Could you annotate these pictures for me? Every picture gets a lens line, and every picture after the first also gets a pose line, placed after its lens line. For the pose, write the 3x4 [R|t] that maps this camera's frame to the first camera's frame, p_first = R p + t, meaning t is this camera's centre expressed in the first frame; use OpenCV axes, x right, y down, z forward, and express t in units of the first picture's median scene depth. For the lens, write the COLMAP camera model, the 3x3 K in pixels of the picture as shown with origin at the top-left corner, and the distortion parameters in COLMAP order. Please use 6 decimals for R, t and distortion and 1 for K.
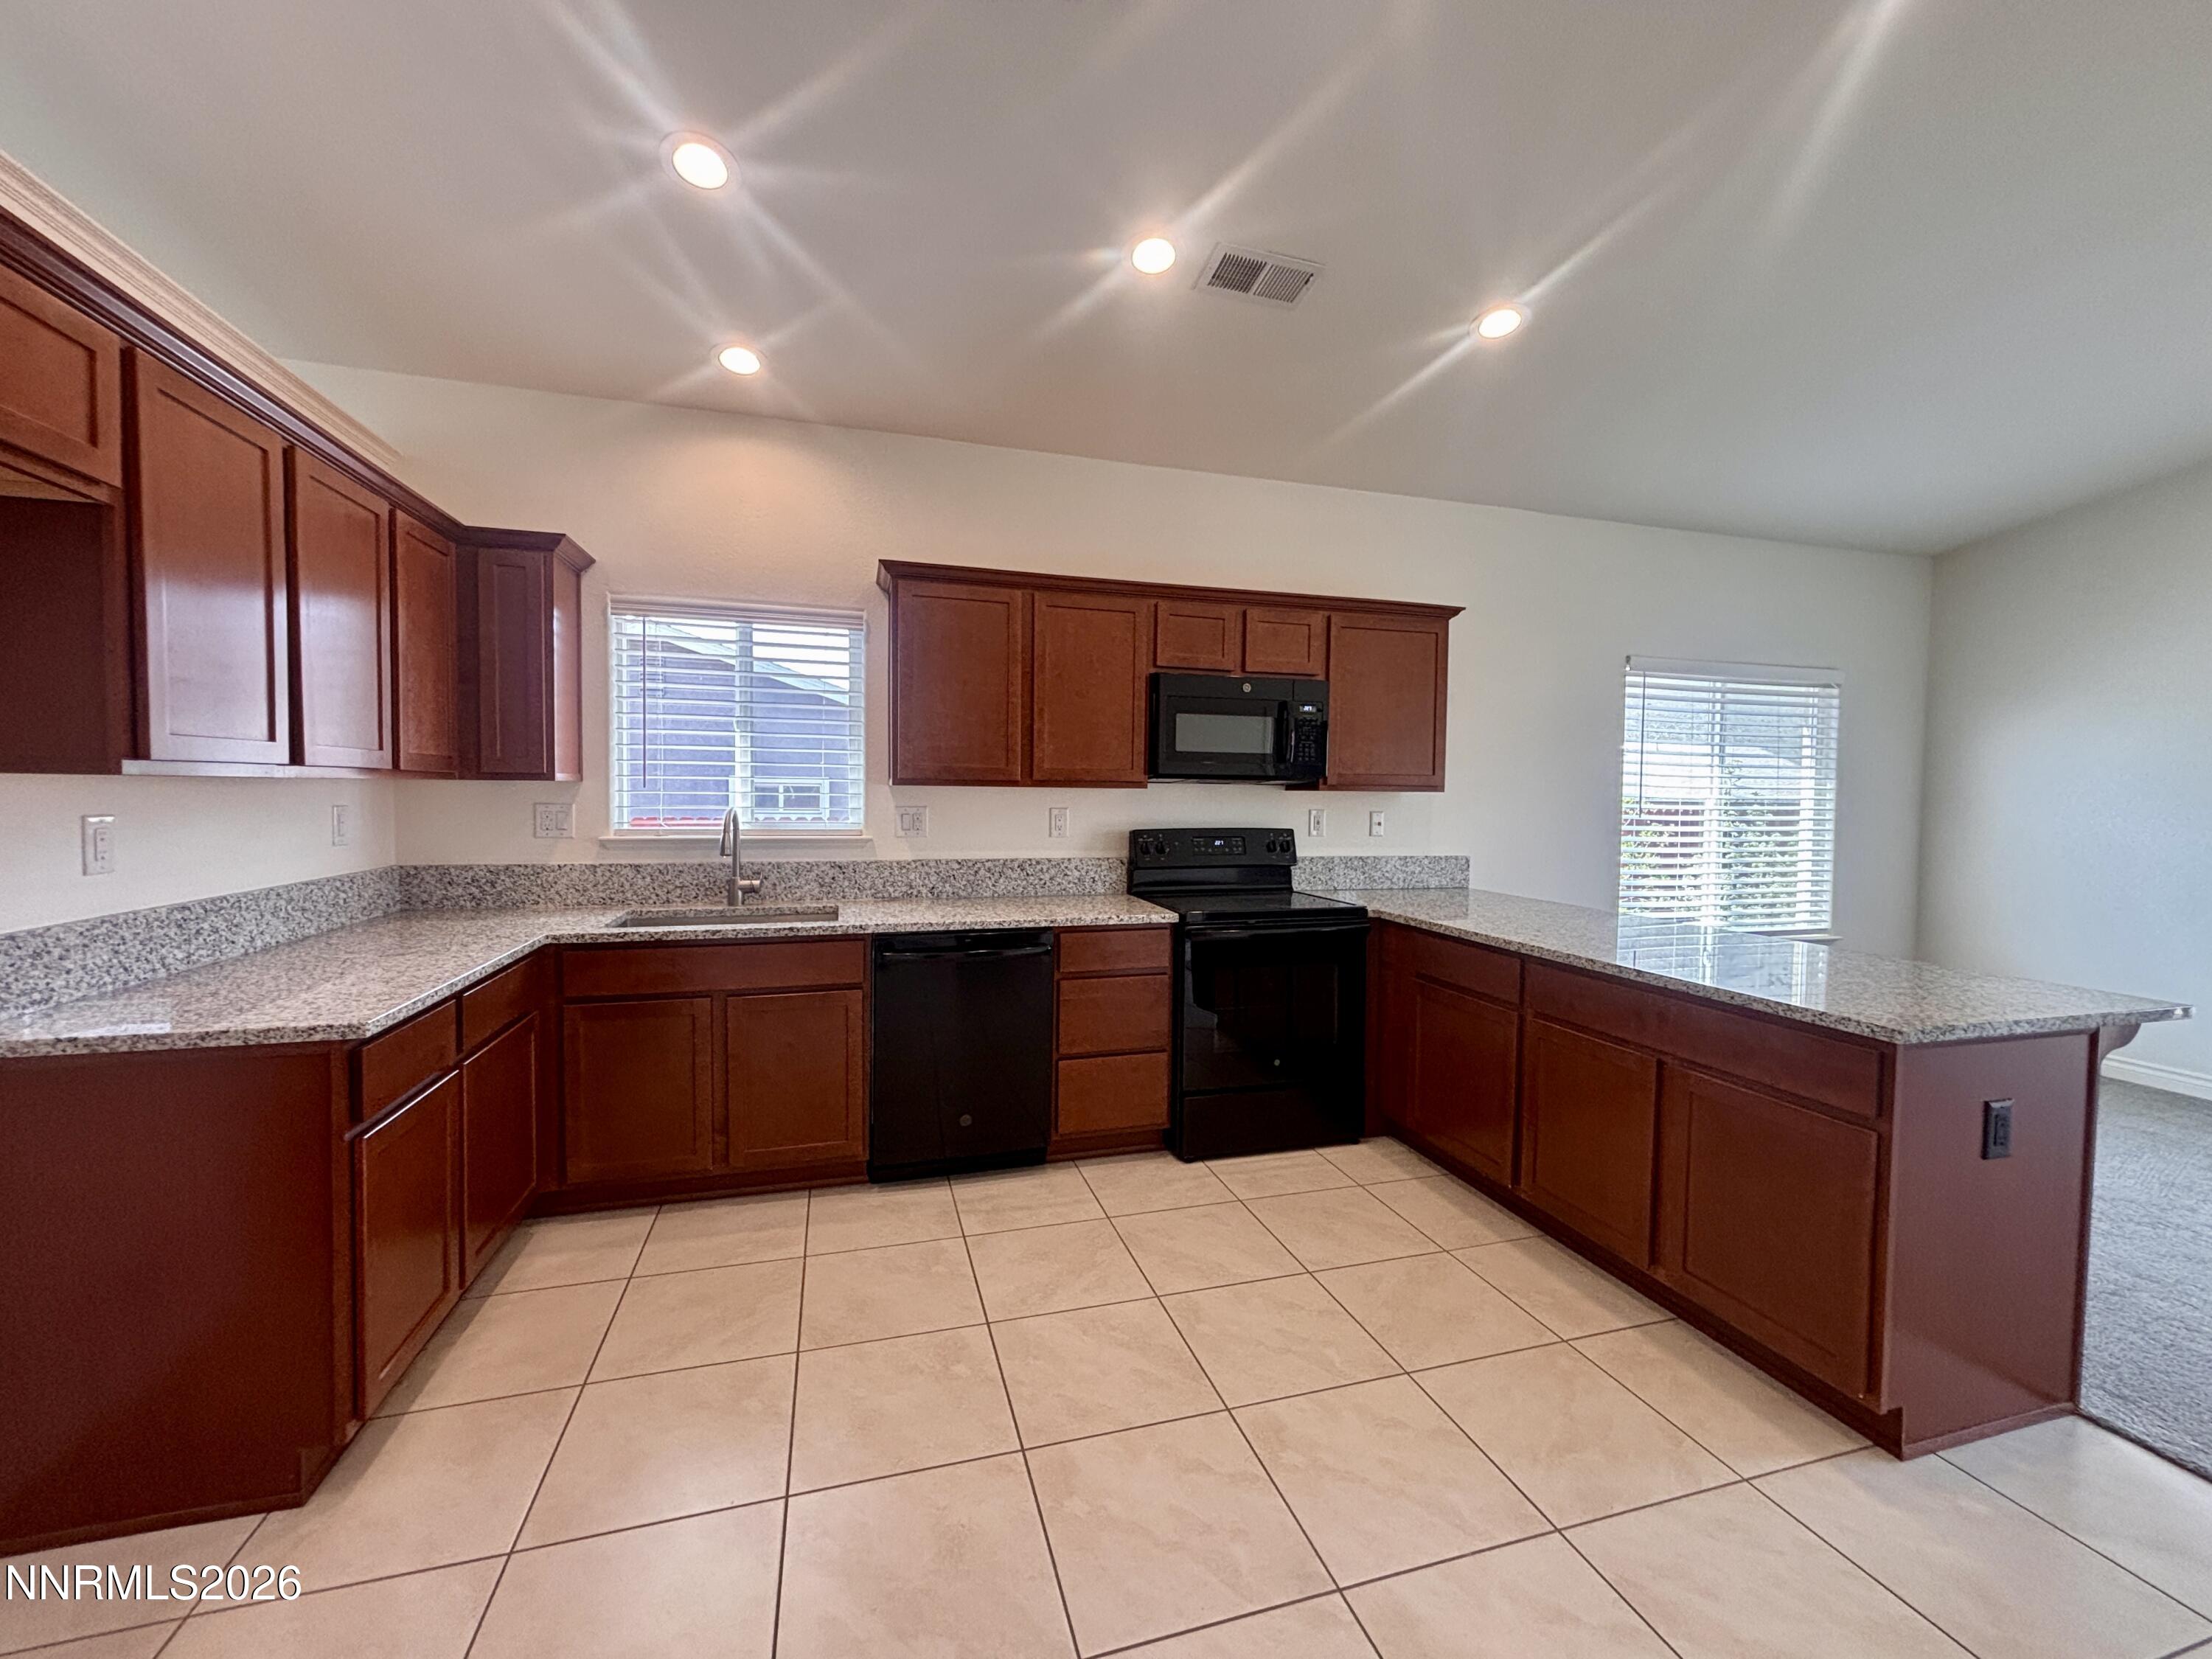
lens RADIAL K [[885.2, 0, 1106.0], [0, 885.2, 819.2], [0, 0, 1]] dist [-0.003500, 0.000045]
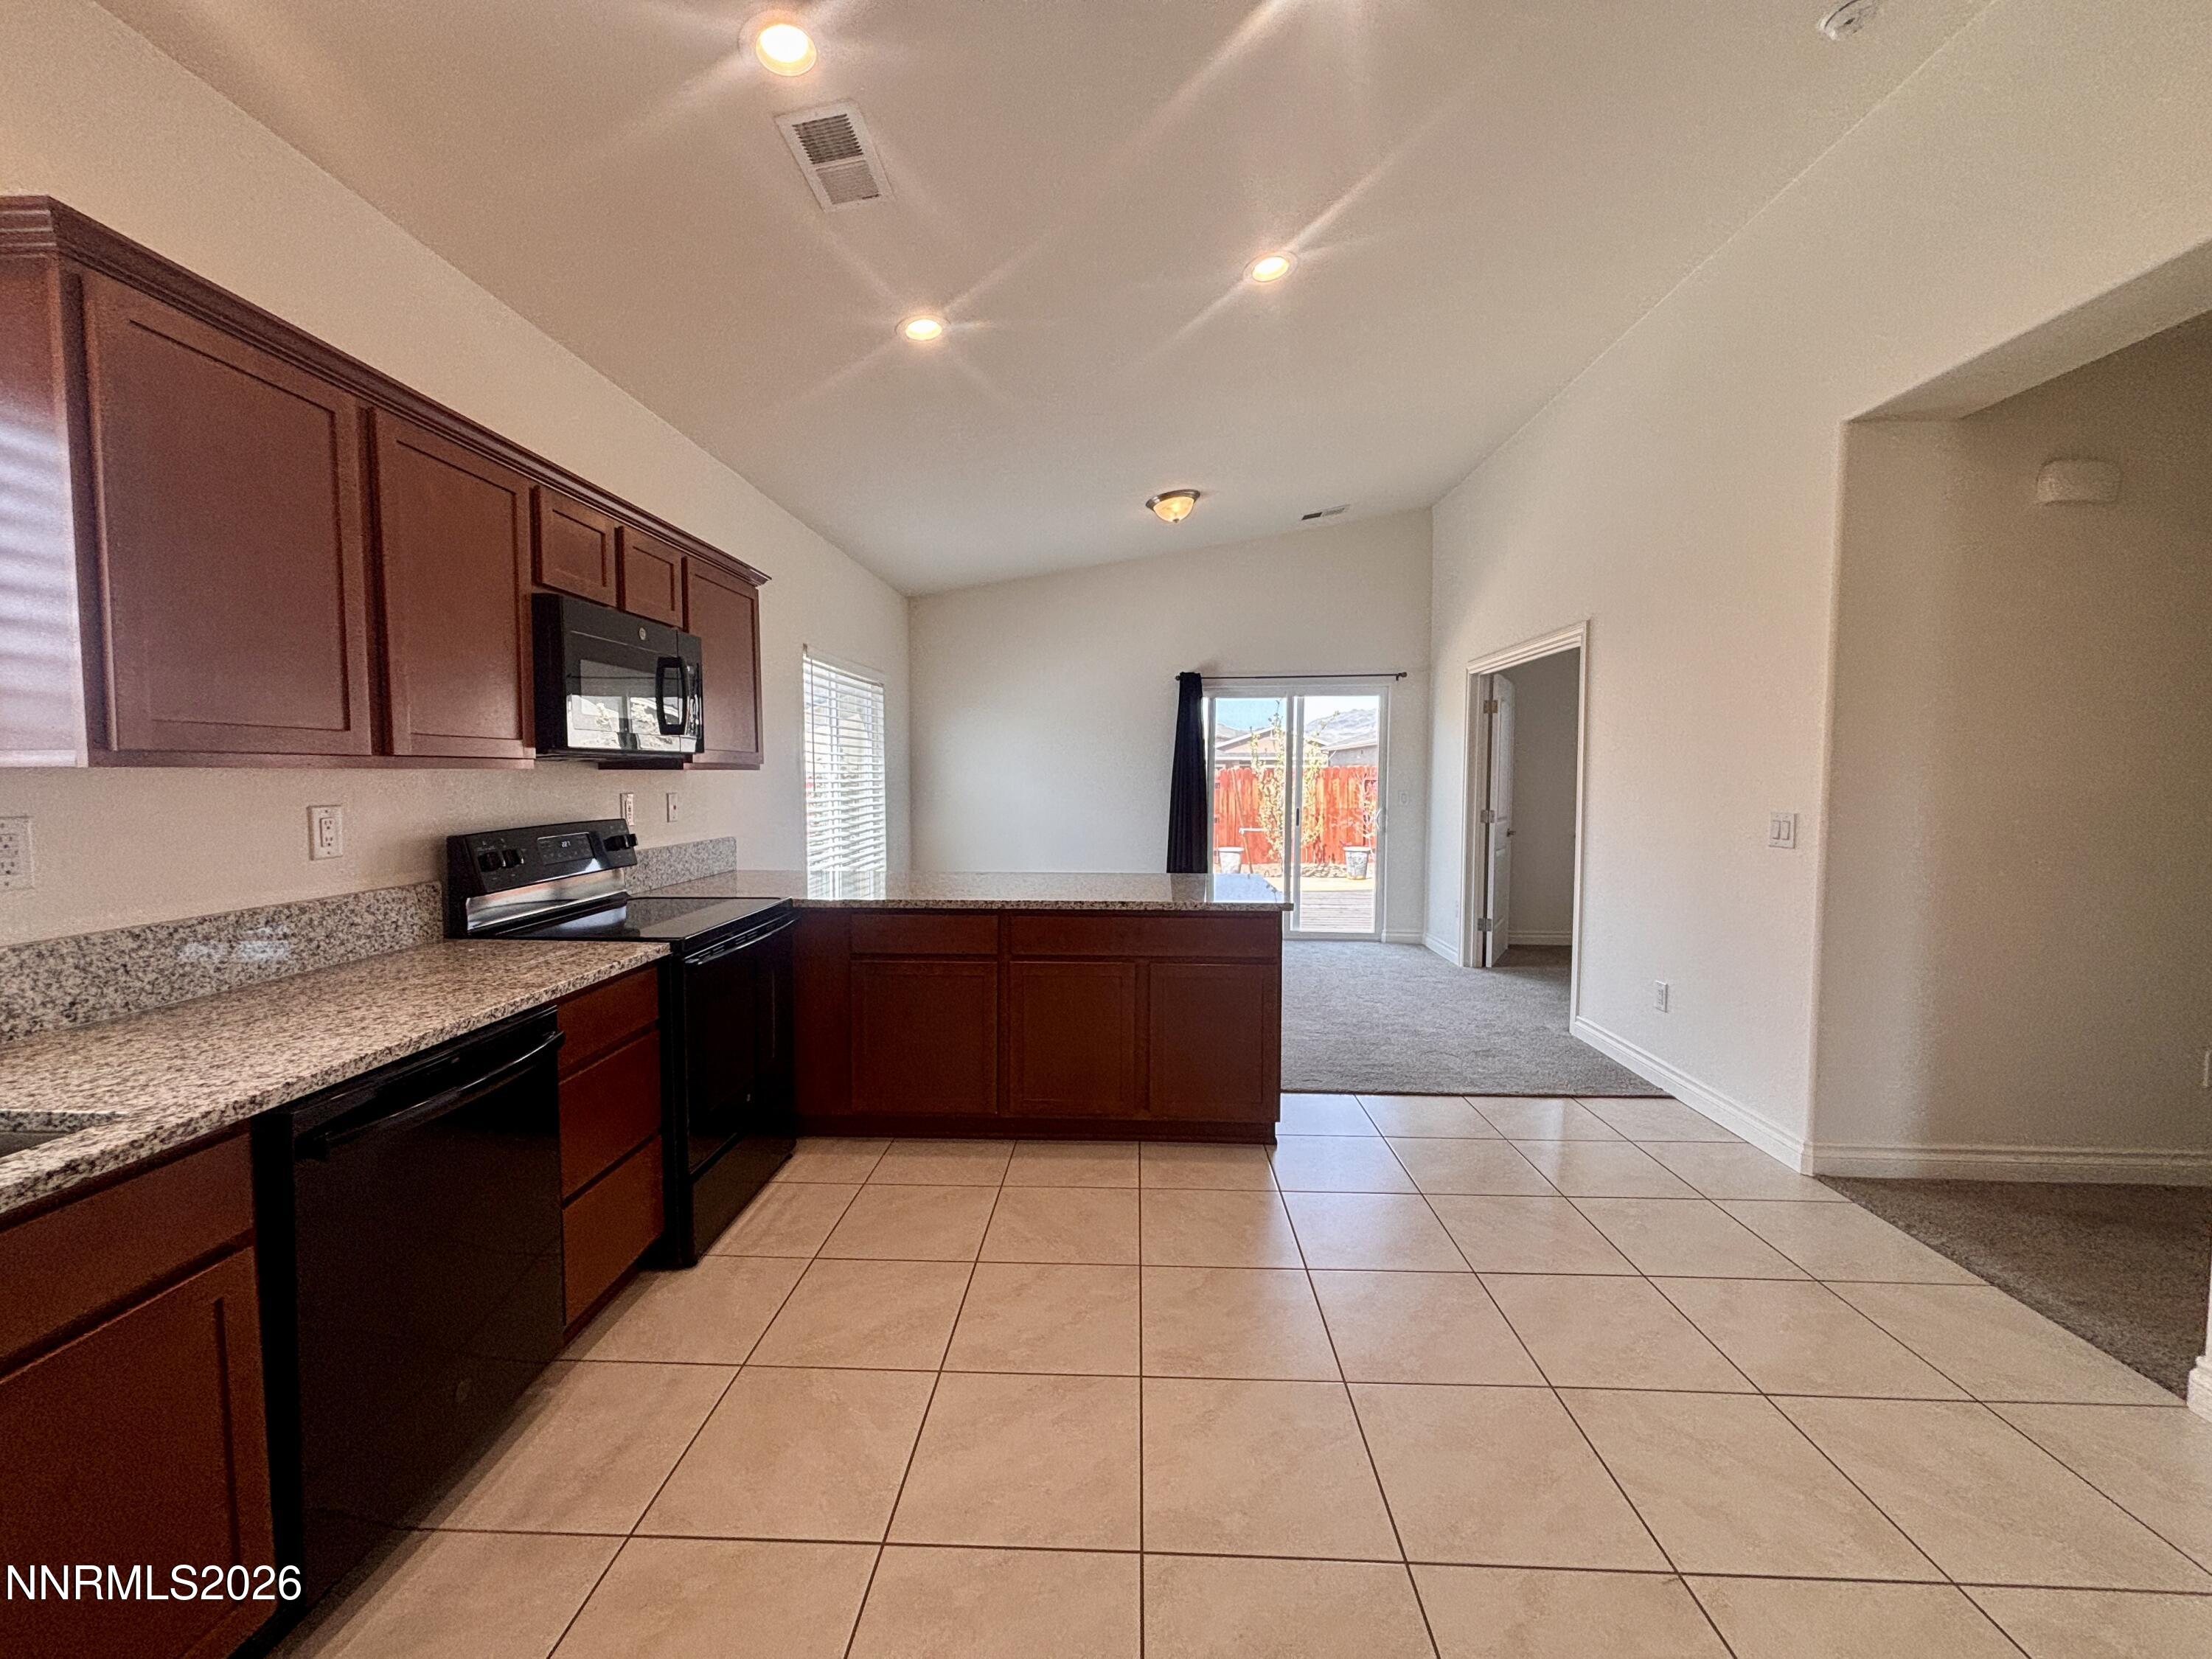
lens RADIAL K [[885.2, 0, 1105.9], [0, 885.2, 822.0], [0, 0, 1]] dist [-0.003500, 0.000045]
pose [[0.319111, -0.064826, 0.945498, -0.480924], [0.032318, 0.997822, 0.057505, -0.021496], [-0.947166, 0.012206, 0.320511, 0.418487]]
